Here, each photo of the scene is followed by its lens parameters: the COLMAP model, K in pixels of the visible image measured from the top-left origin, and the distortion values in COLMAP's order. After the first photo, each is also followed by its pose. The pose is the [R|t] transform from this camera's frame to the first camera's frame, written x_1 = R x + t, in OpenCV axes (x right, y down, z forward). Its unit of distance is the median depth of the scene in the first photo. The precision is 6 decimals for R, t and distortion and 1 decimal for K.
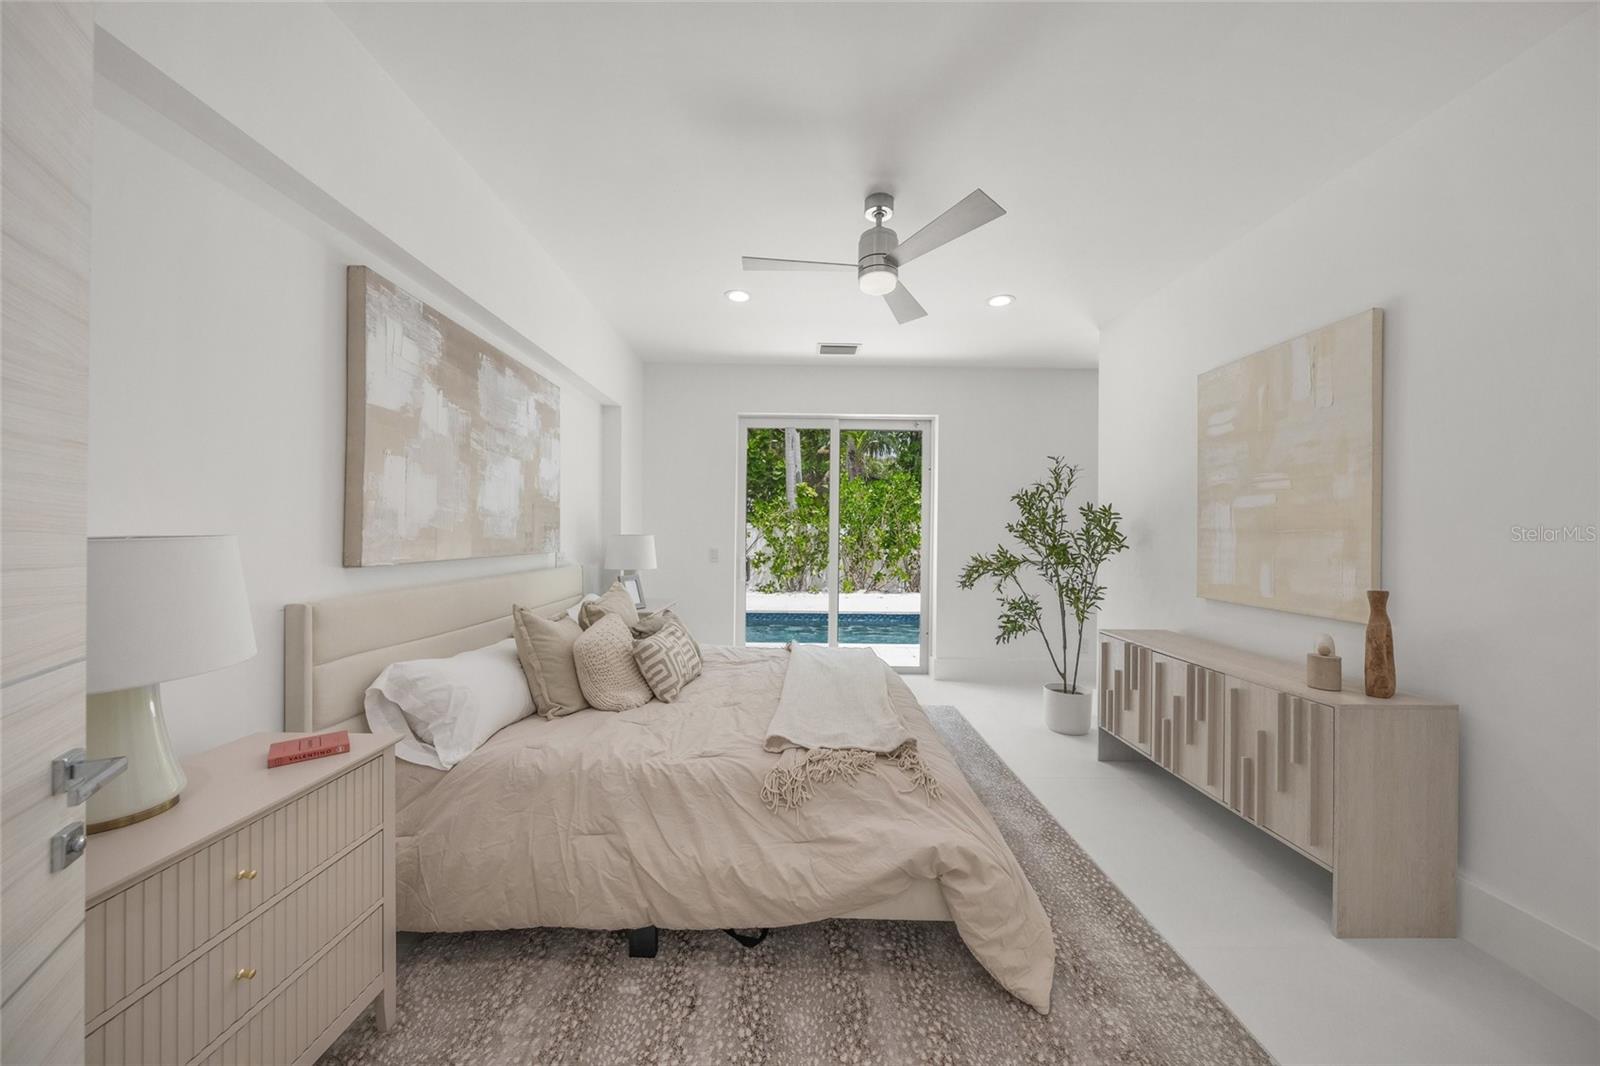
lens RADIAL K [[541.7, 0, 800.1], [0, 541.7, 527.1], [0, 0, 1]] dist [-0.000421, -0.000064]
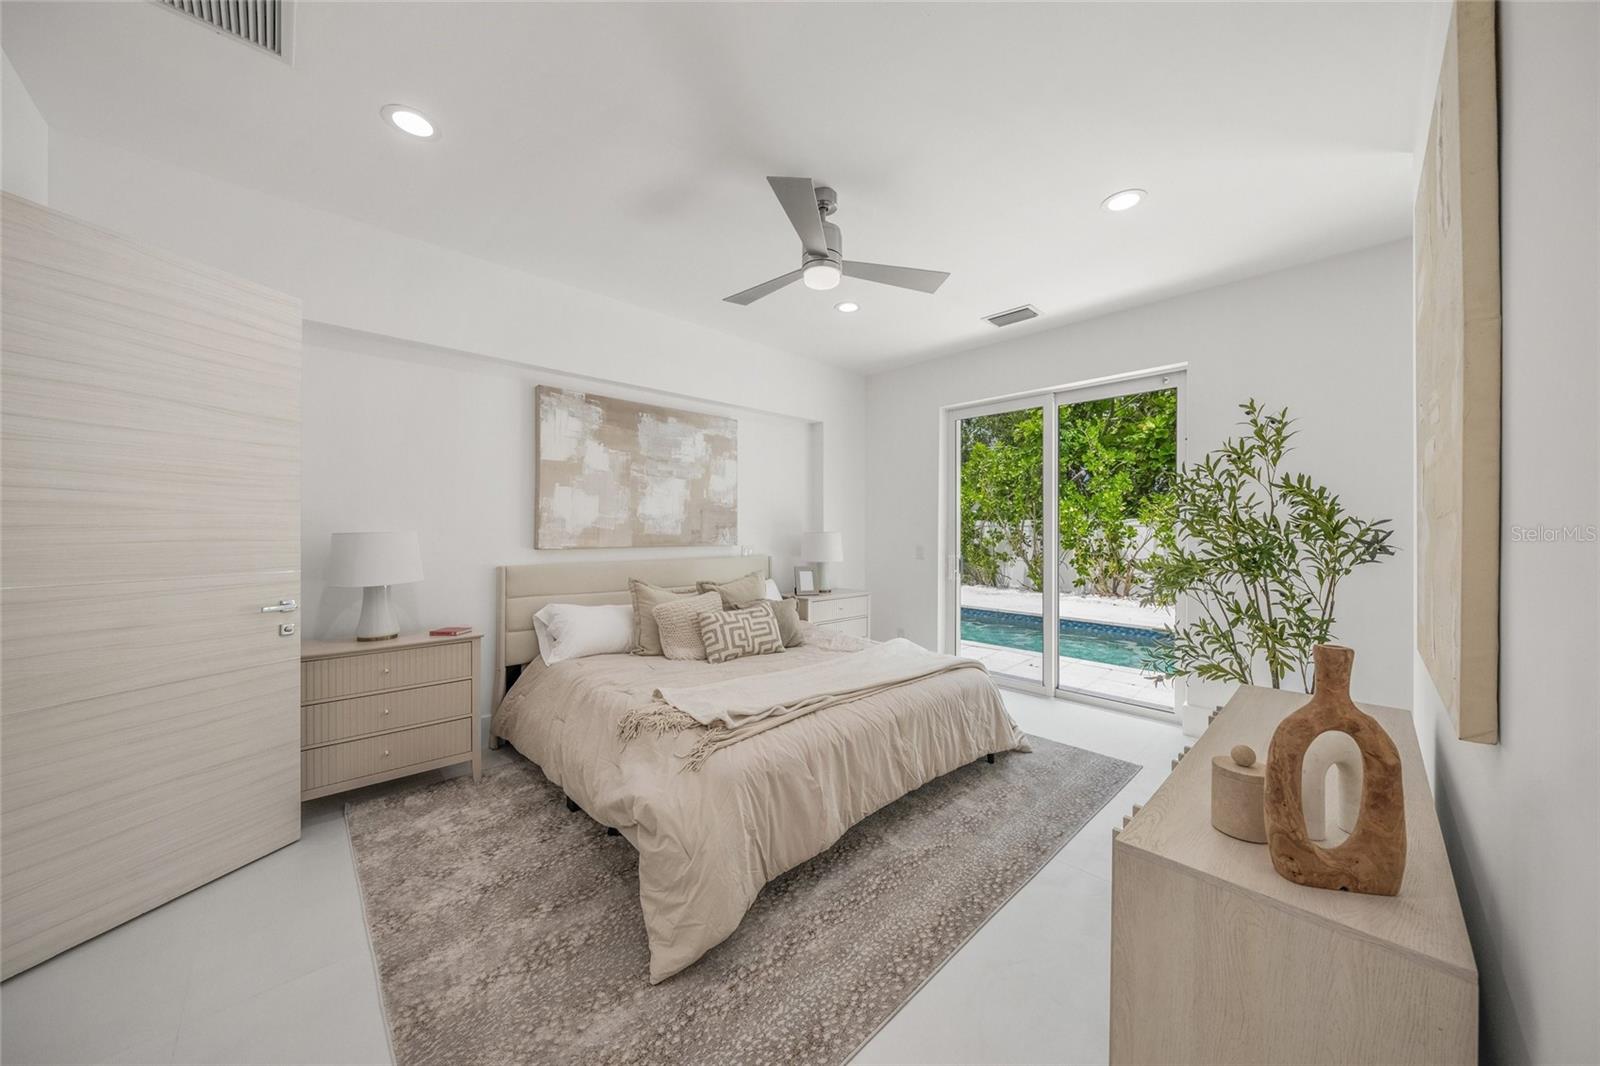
lens RADIAL K [[541.7, 0, 800.1], [0, 541.7, 527.1], [0, 0, 1]] dist [-0.000421, -0.000064]
pose [[0.685037, -0.009719, -0.728443, 0.825161], [0.011625, 0.999930, -0.002408, 0.009567], [0.728415, -0.006819, 0.685102, 0.280486]]
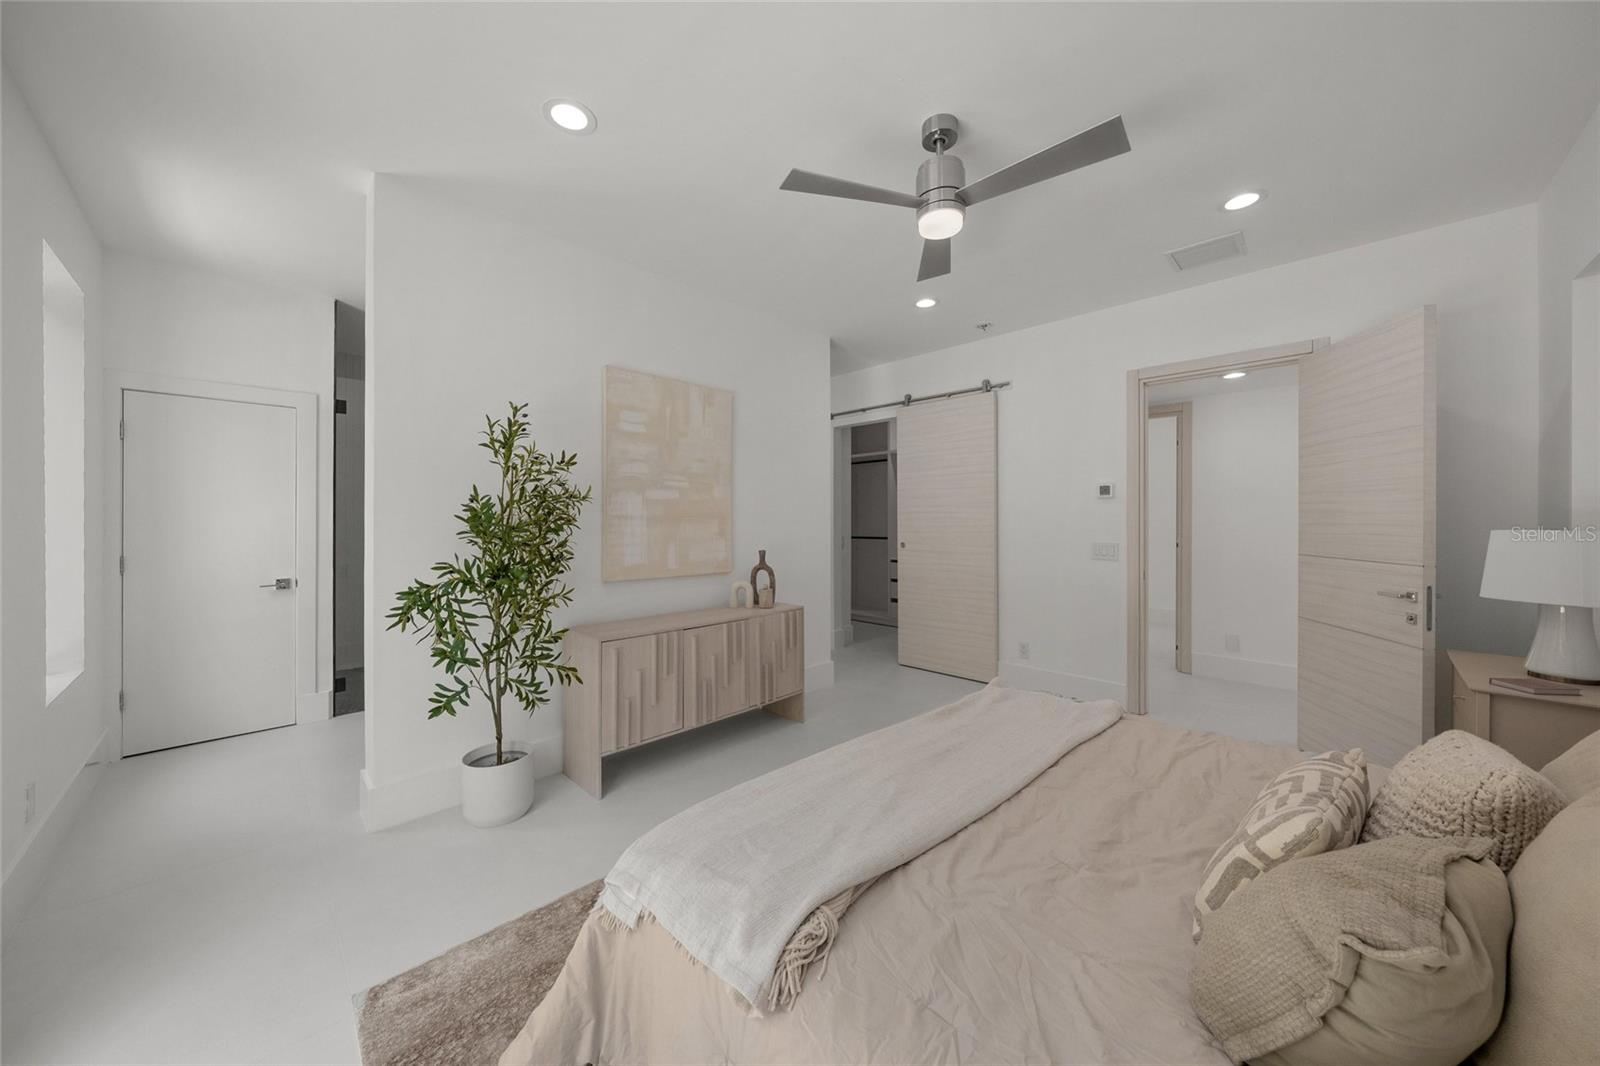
lens RADIAL K [[541.7, 0, 800.1], [0, 541.7, 527.1], [0, 0, 1]] dist [-0.000421, -0.000064]
pose [[-0.691132, -0.016807, 0.722533, -0.307802], [-0.015438, 0.999845, 0.008490, 0.012371], [-0.722564, -0.005287, -0.691284, 1.698592]]
